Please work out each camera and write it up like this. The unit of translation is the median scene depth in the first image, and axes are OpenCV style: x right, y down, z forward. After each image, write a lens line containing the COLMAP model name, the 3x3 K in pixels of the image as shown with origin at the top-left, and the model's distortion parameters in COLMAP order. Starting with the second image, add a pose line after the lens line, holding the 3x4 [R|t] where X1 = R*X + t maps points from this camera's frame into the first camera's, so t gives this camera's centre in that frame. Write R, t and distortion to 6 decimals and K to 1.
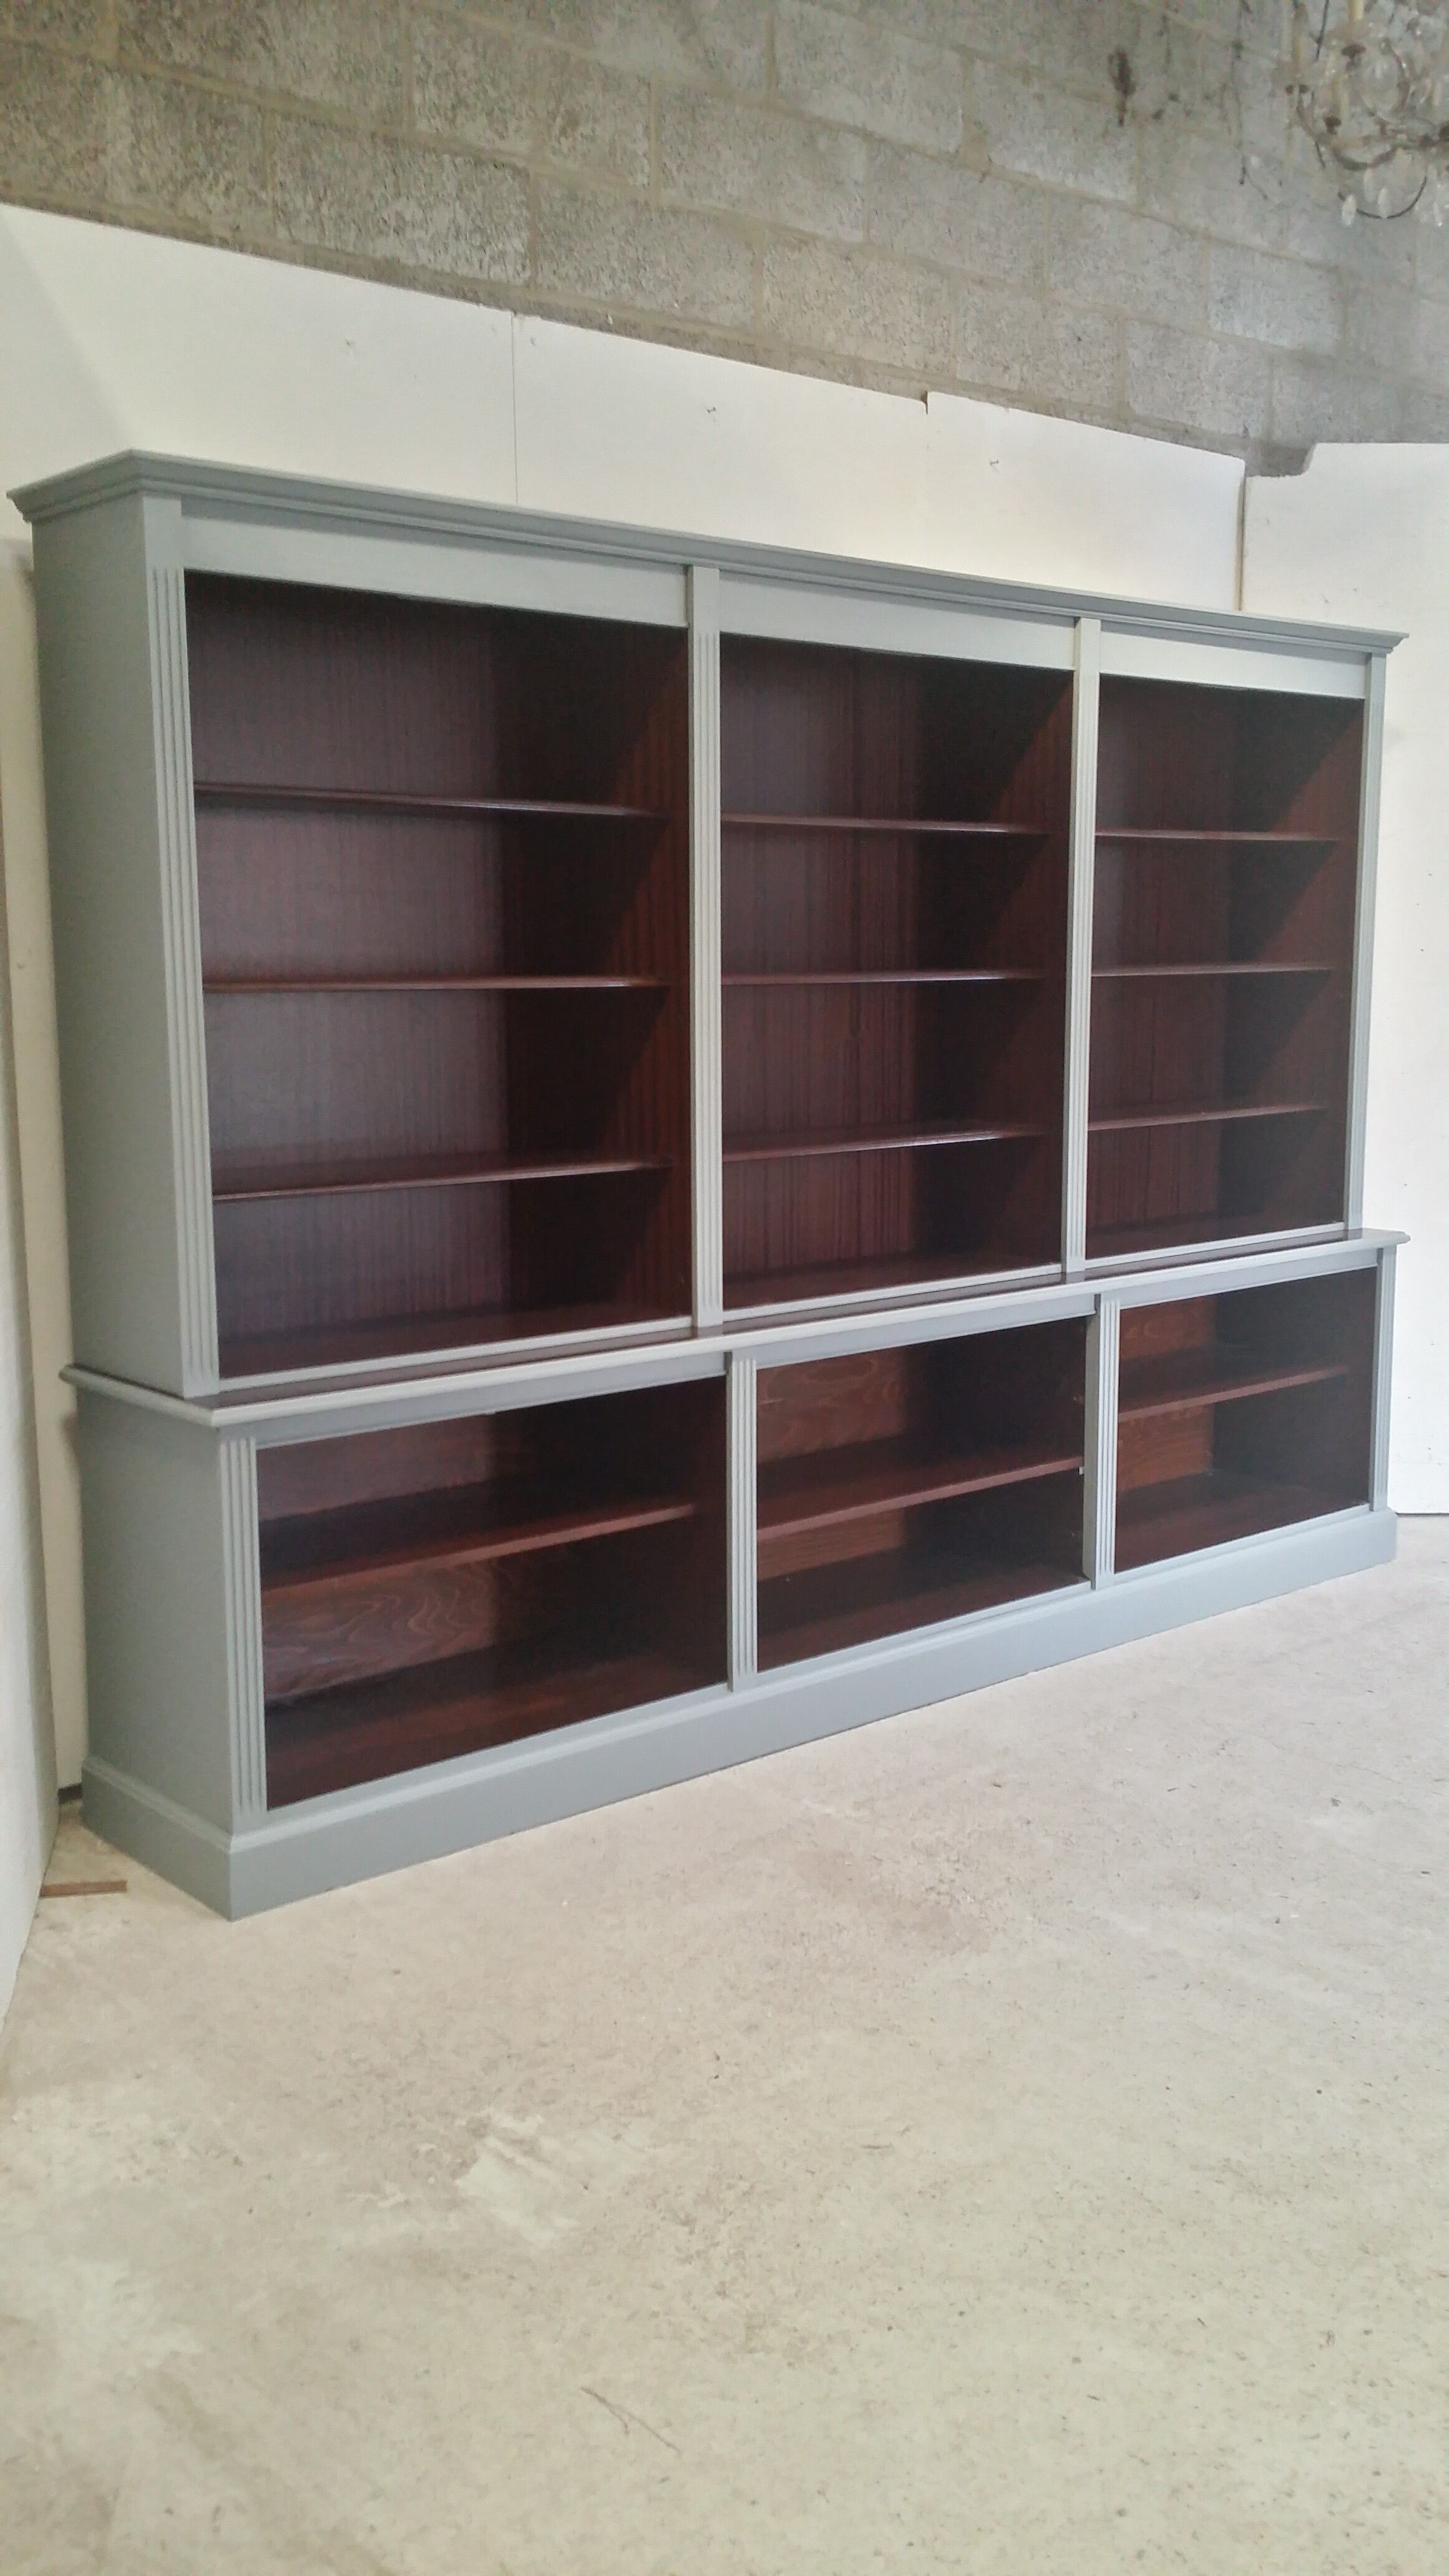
lens RADIAL K [[2296.4, 0, 730.1], [0, 2296.4, 1278.7], [0, 0, 1]] dist [0.064012, -0.100592]
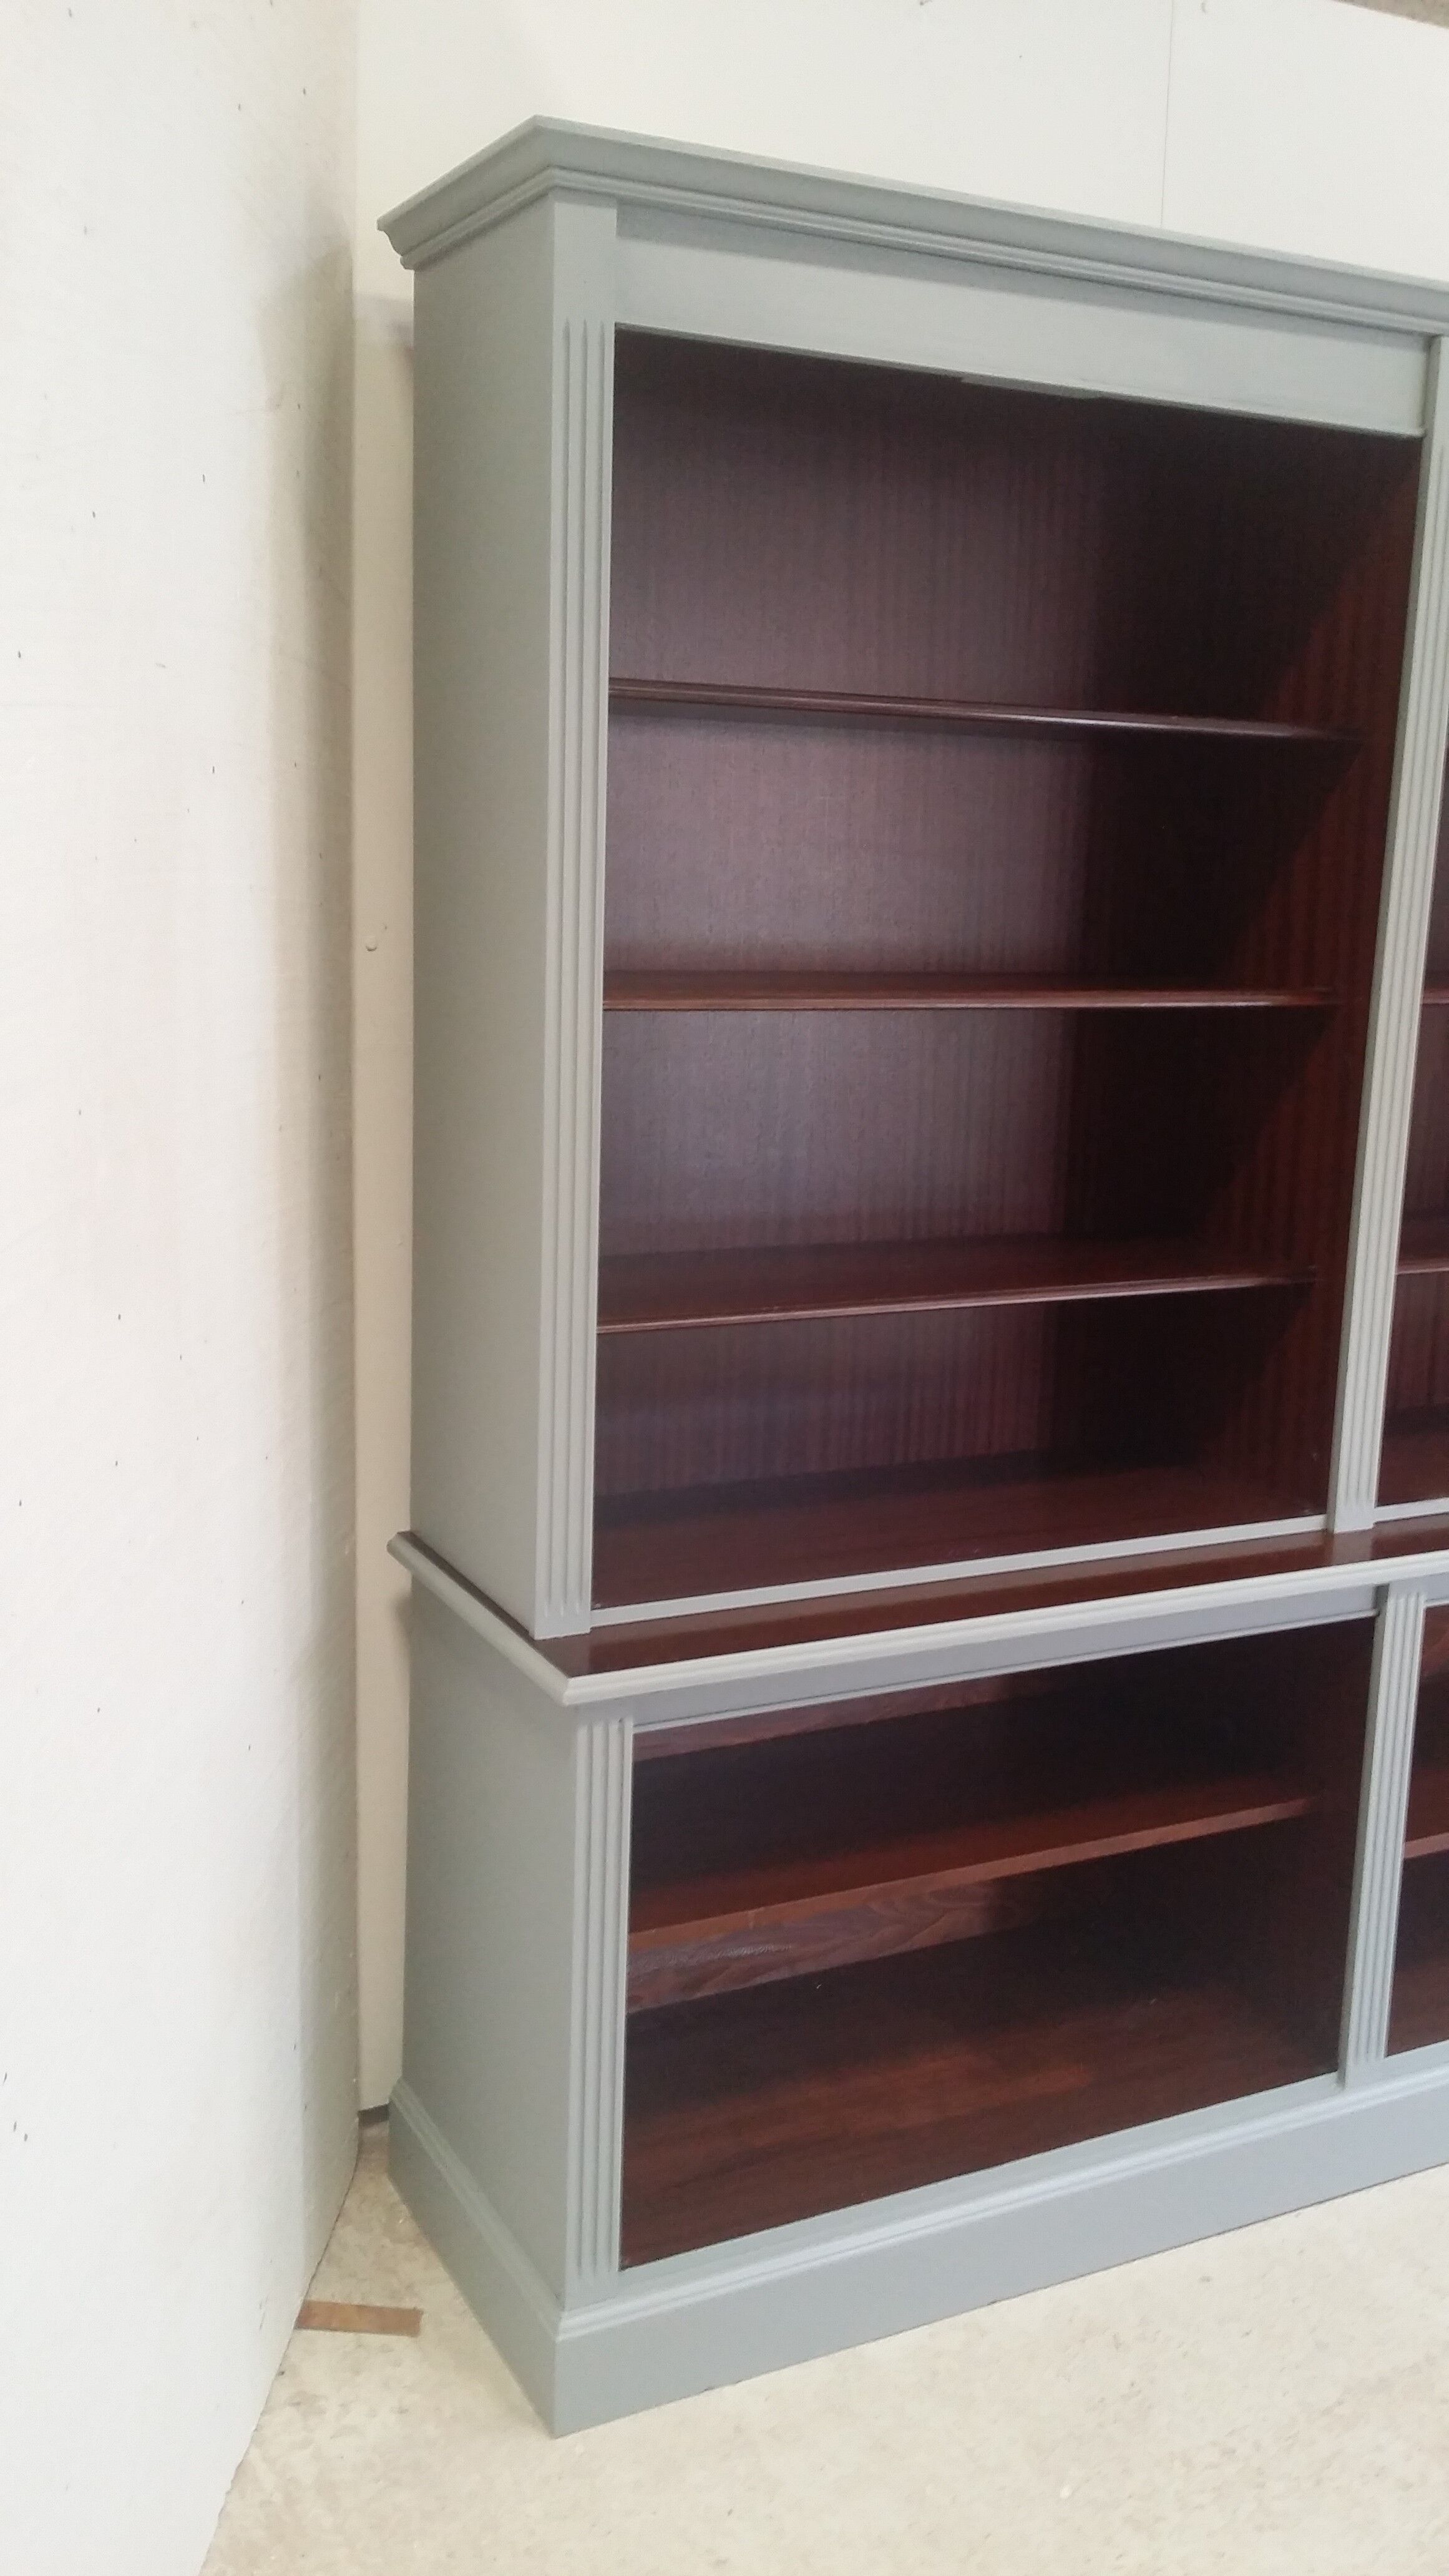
lens RADIAL K [[2296.4, 0, 741.2], [0, 2296.4, 1313.1], [0, 0, 1]] dist [0.064012, -0.100592]
pose [[0.971432, 0.081505, -0.222881, -0.037603], [-0.069023, 0.995608, 0.063245, -0.072617], [0.227057, -0.046054, 0.972792, 0.332943]]
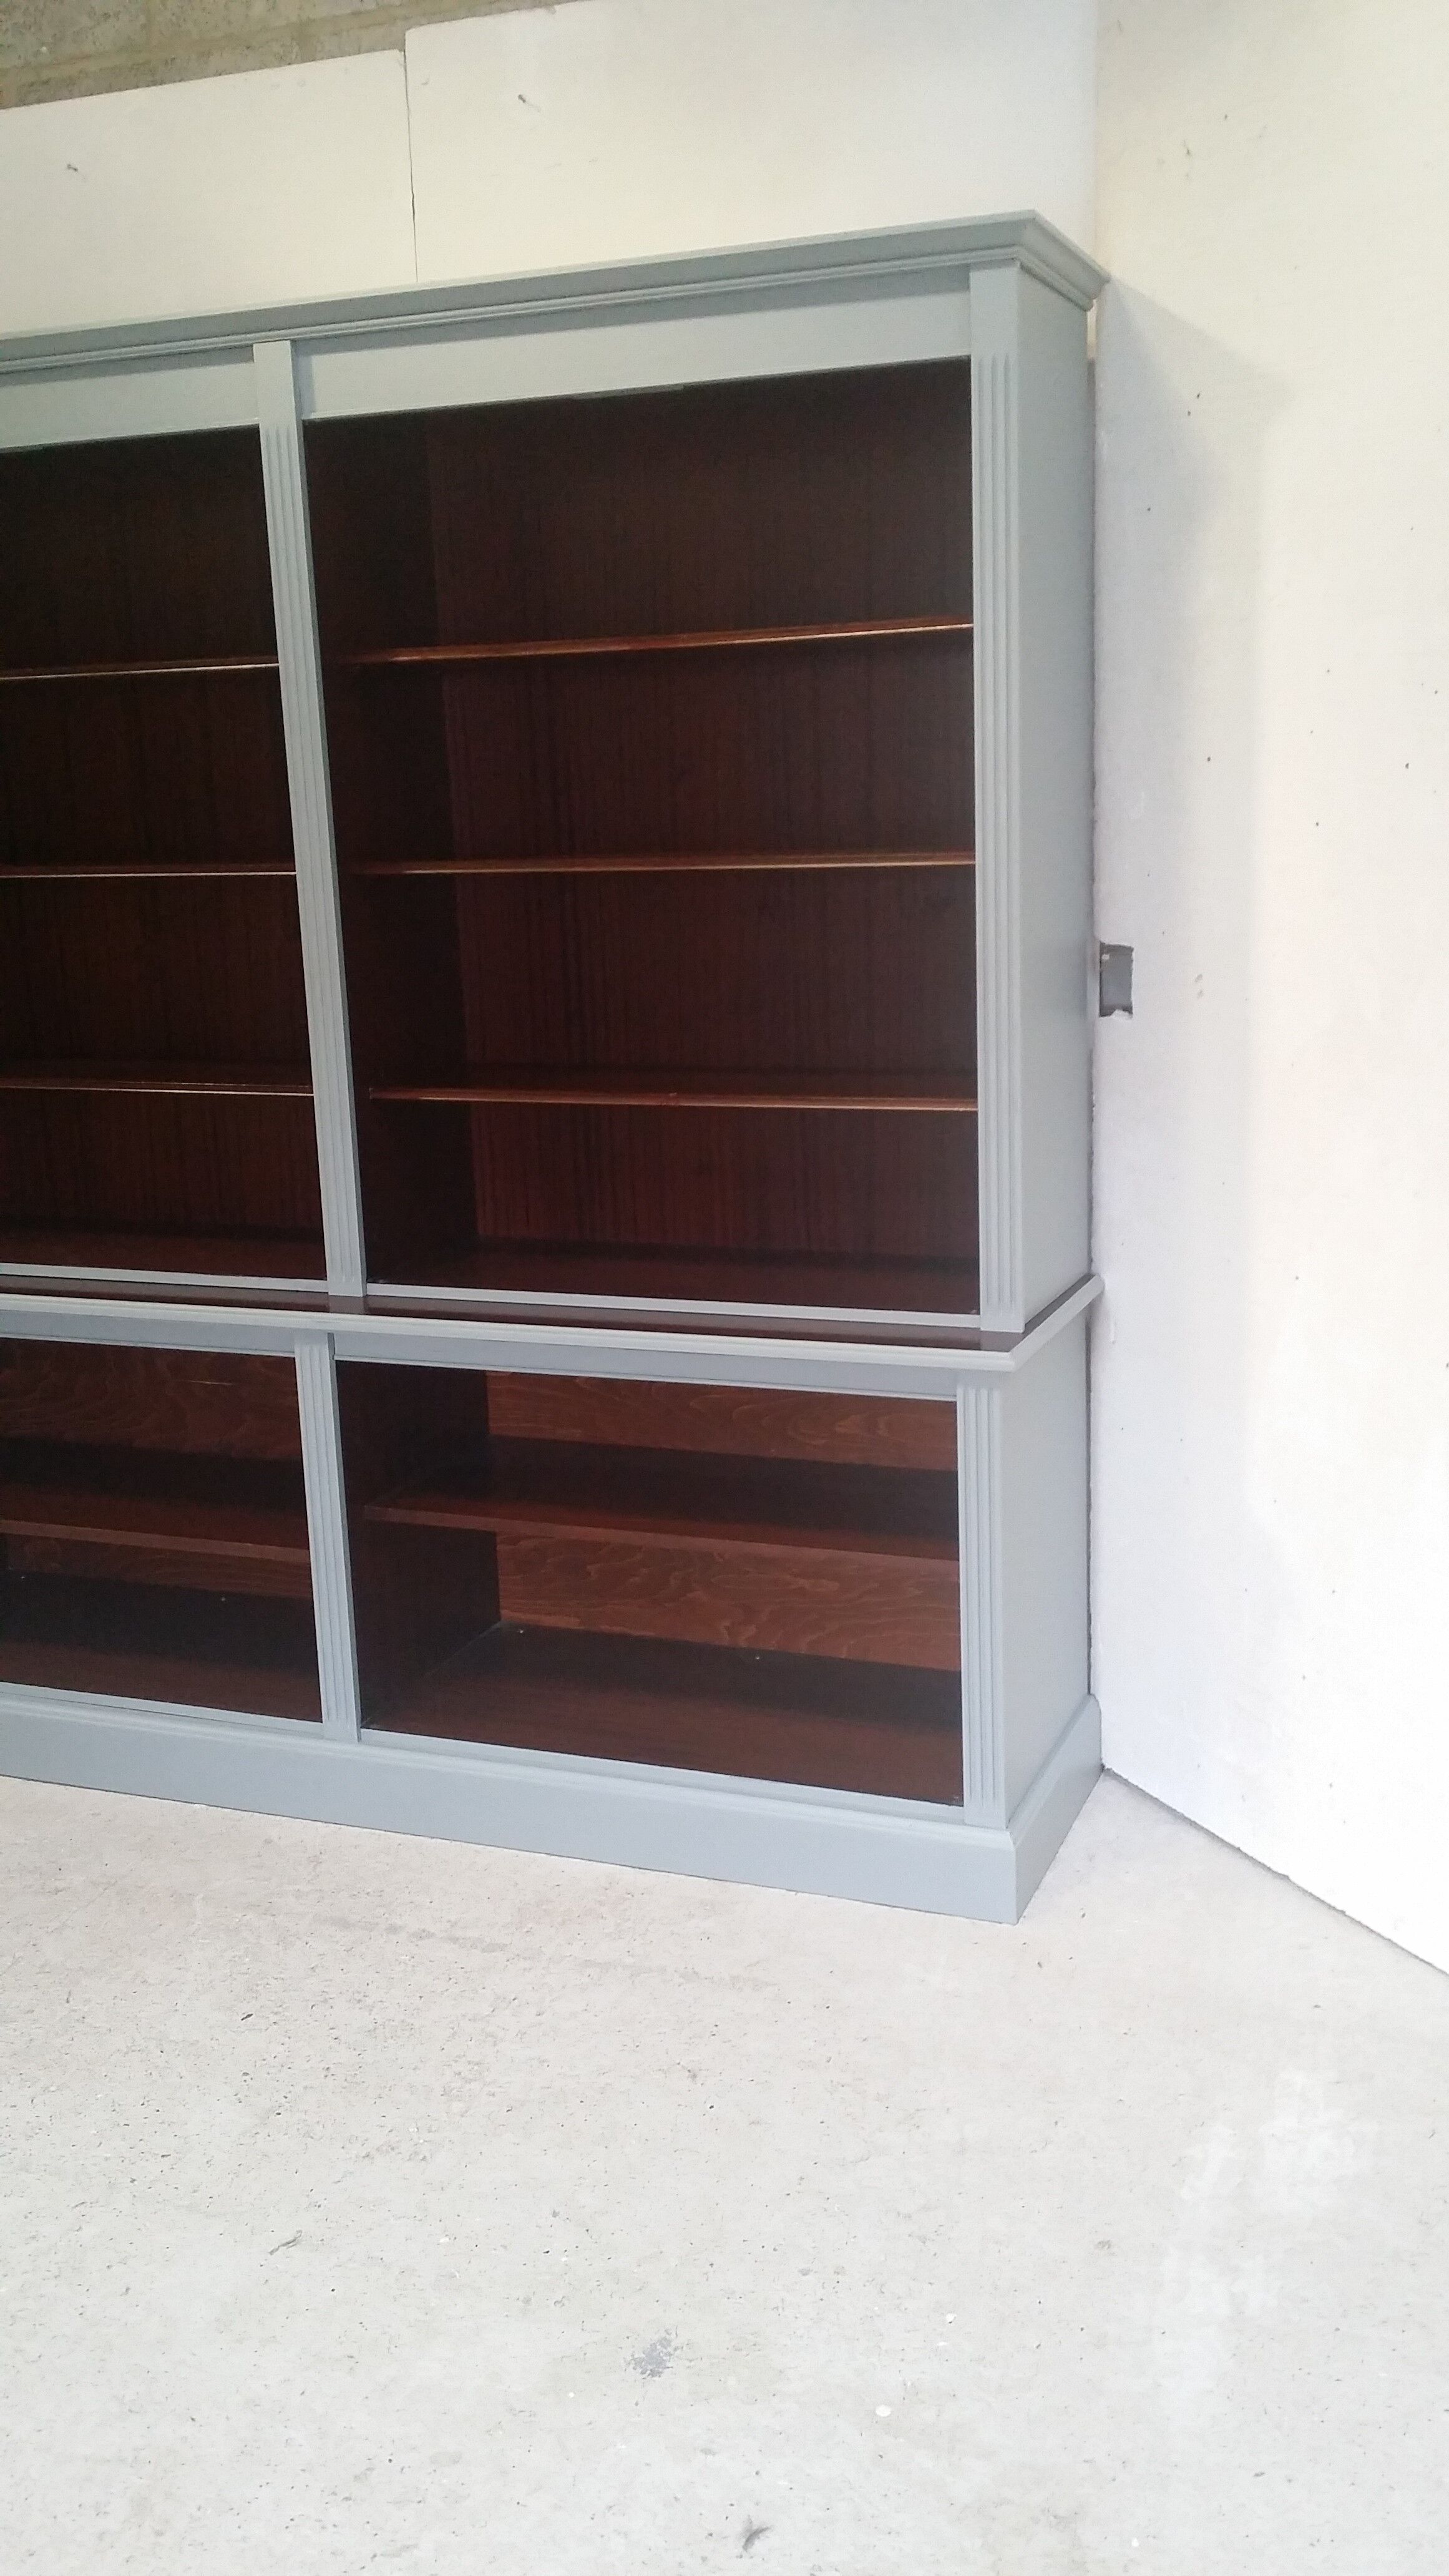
lens RADIAL K [[2296.4, 0, 722.5], [0, 2296.4, 1305.3], [0, 0, 1]] dist [0.064012, -0.100592]
pose [[0.480127, 0.173329, -0.859904, 0.978502], [-0.104229, 0.984612, 0.140270, -0.134353], [0.870985, 0.022280, 0.490804, 0.905357]]
